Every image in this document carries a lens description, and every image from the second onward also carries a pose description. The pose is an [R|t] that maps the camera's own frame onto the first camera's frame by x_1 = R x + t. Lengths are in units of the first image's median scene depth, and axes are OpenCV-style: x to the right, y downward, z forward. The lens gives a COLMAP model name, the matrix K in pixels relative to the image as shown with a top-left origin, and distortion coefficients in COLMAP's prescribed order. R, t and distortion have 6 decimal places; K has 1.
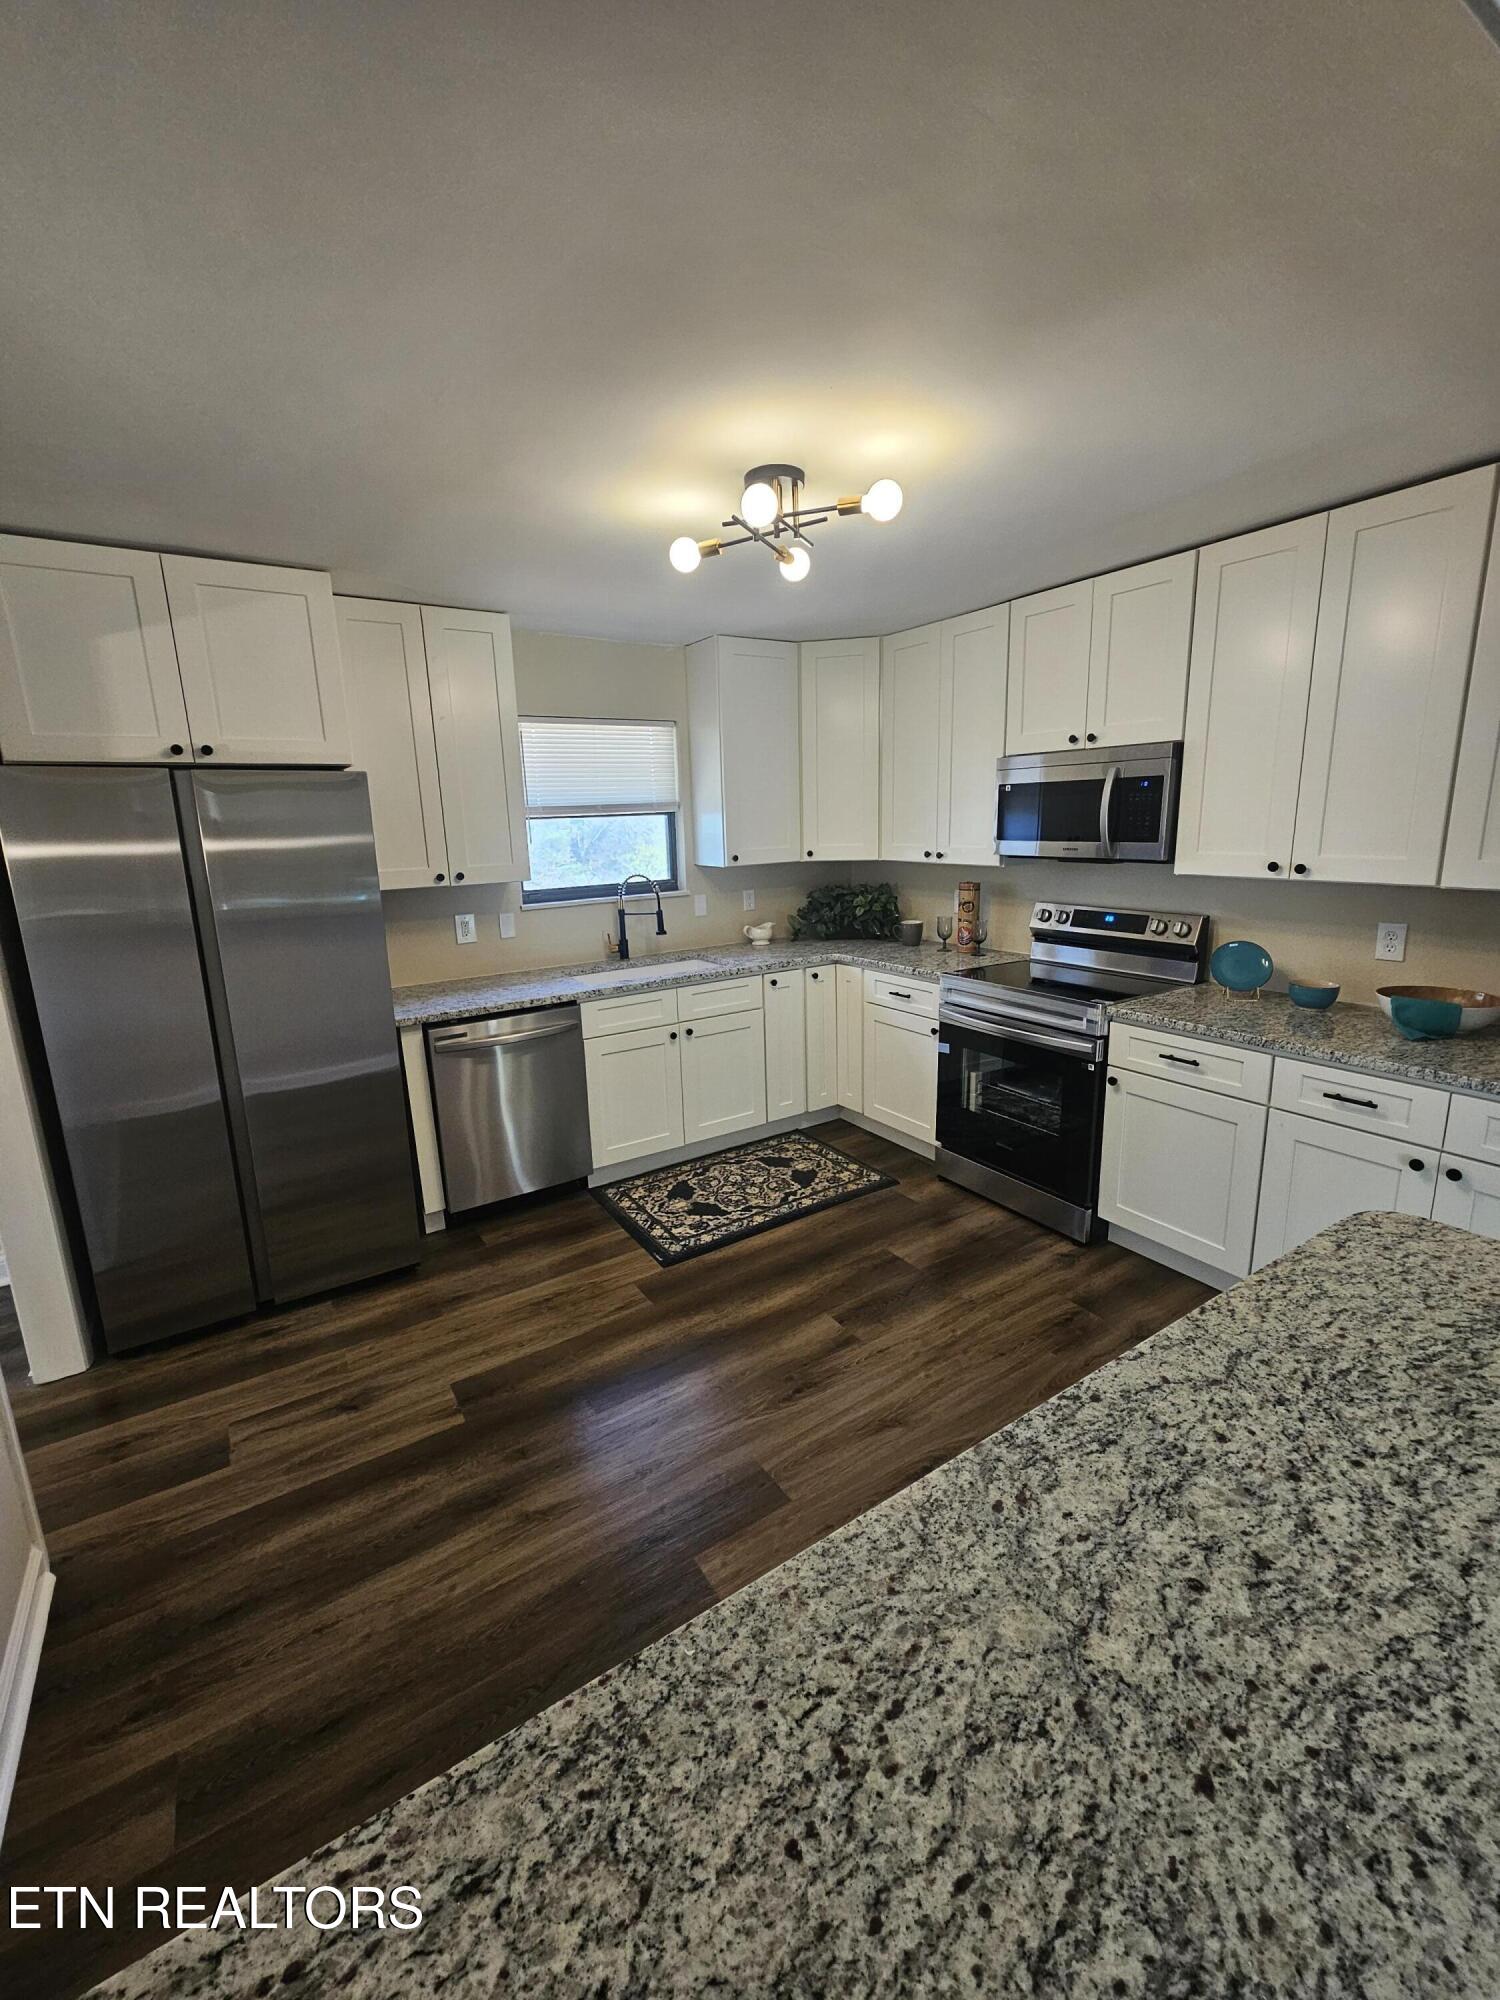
lens RADIAL K [[821.3, 0, 751.4], [0, 821.3, 995.9], [0, 0, 1]] dist [0.014164, 0.000134]
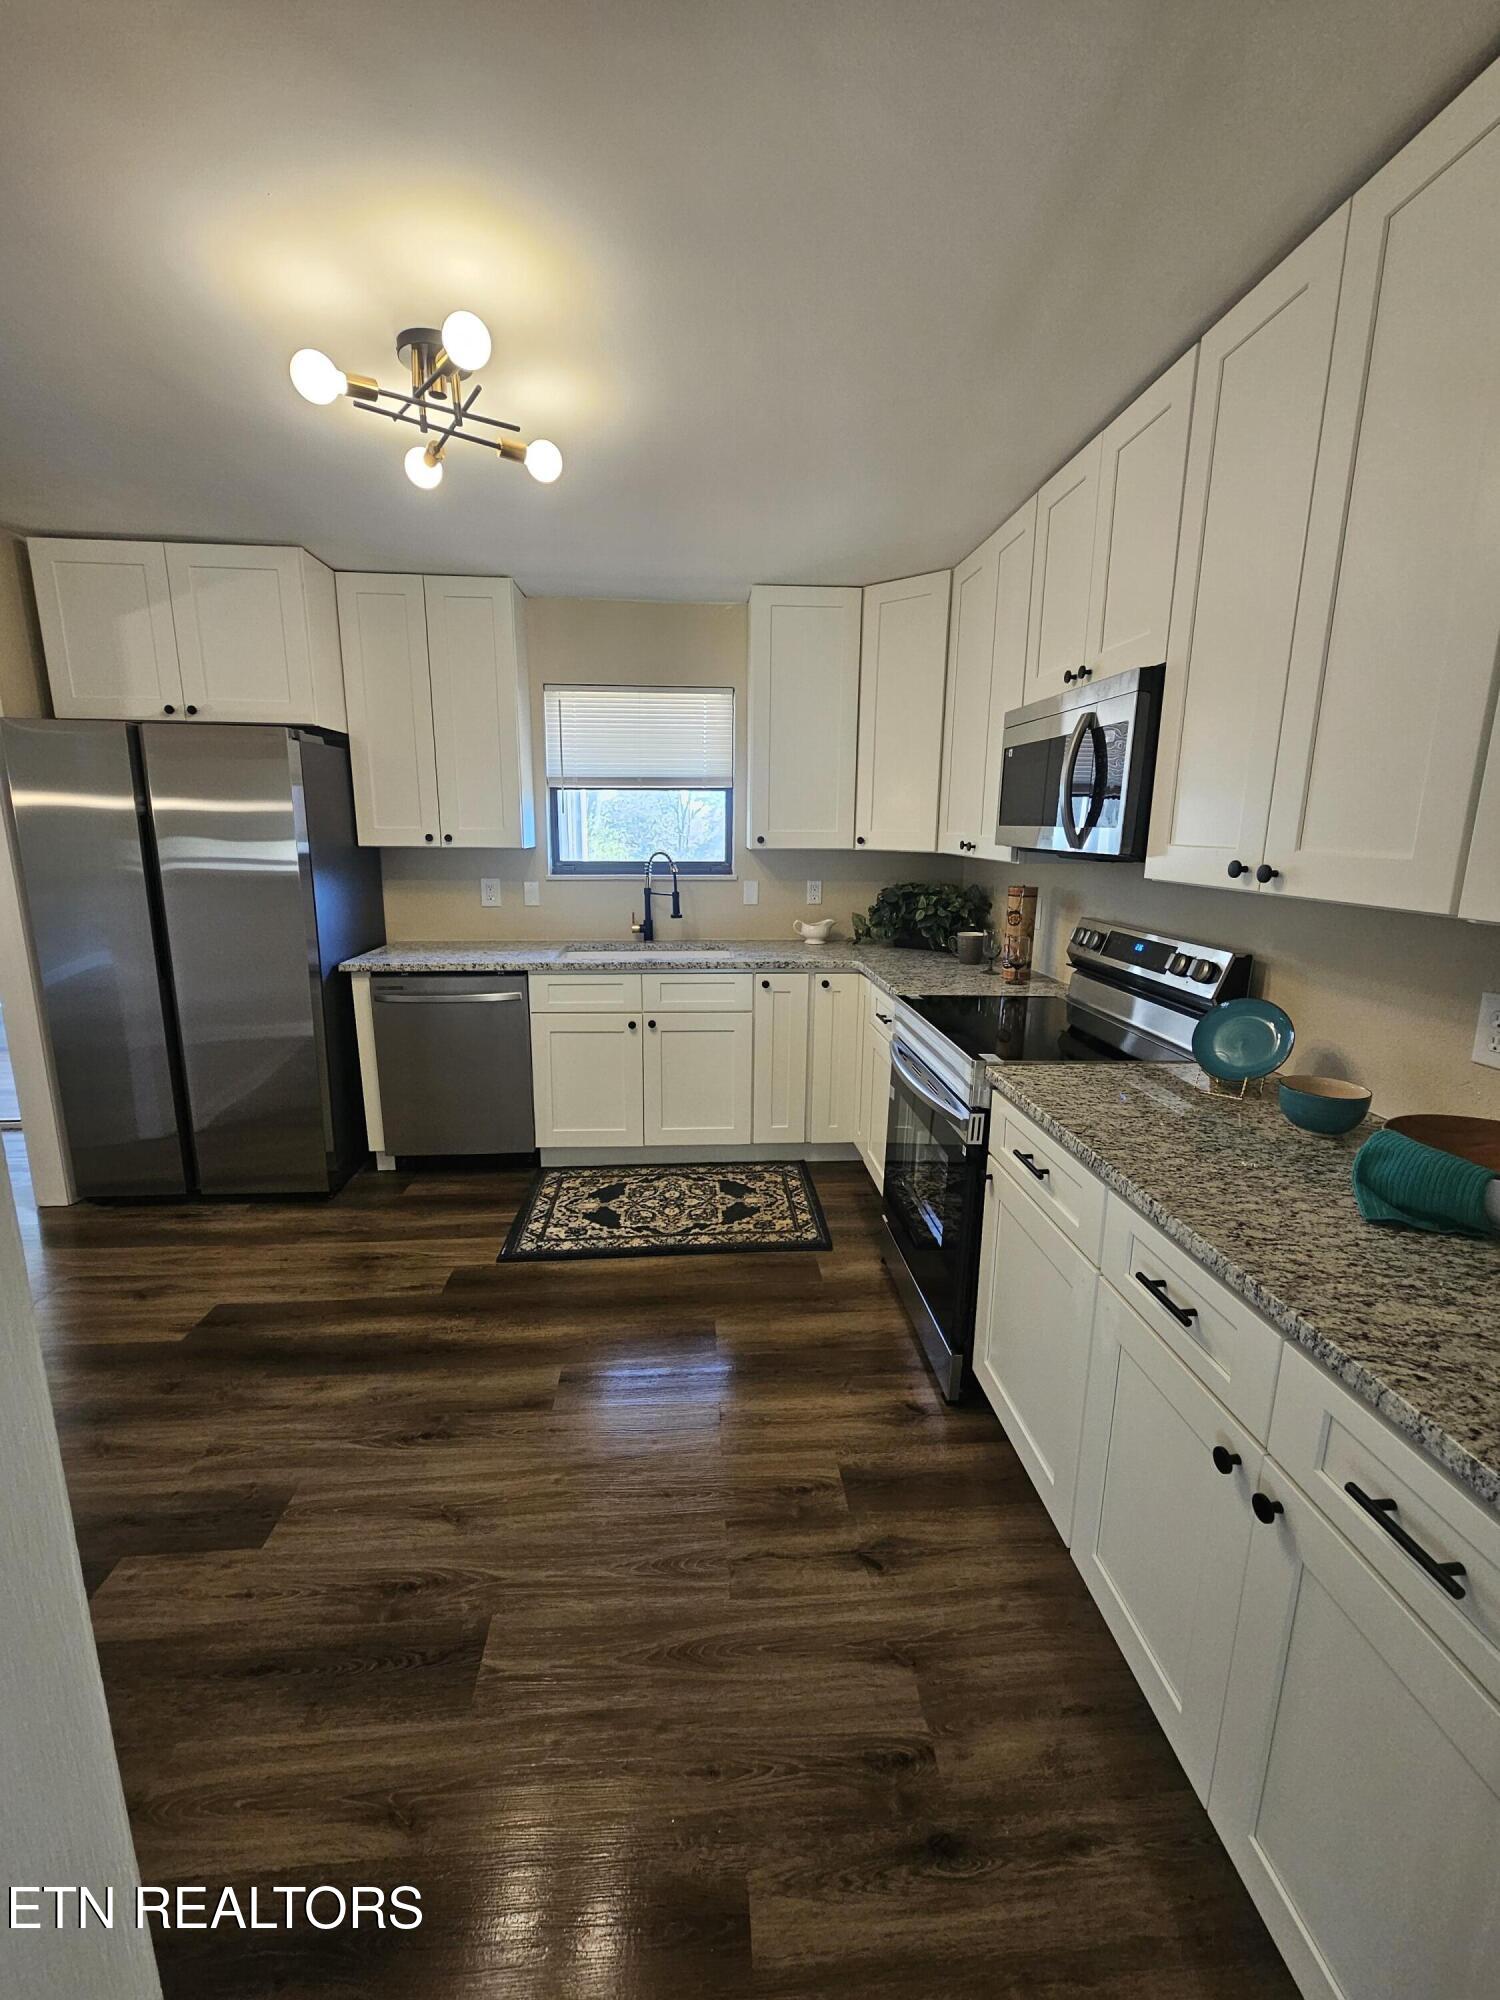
lens RADIAL K [[821.3, 0, 751.2], [0, 821.3, 997.8], [0, 0, 1]] dist [0.014164, 0.000134]
pose [[0.875347, 0.136401, -0.463857, 0.460142], [-0.138315, 0.989931, 0.030083, -0.028750], [0.463290, 0.037825, 0.885399, 0.253901]]
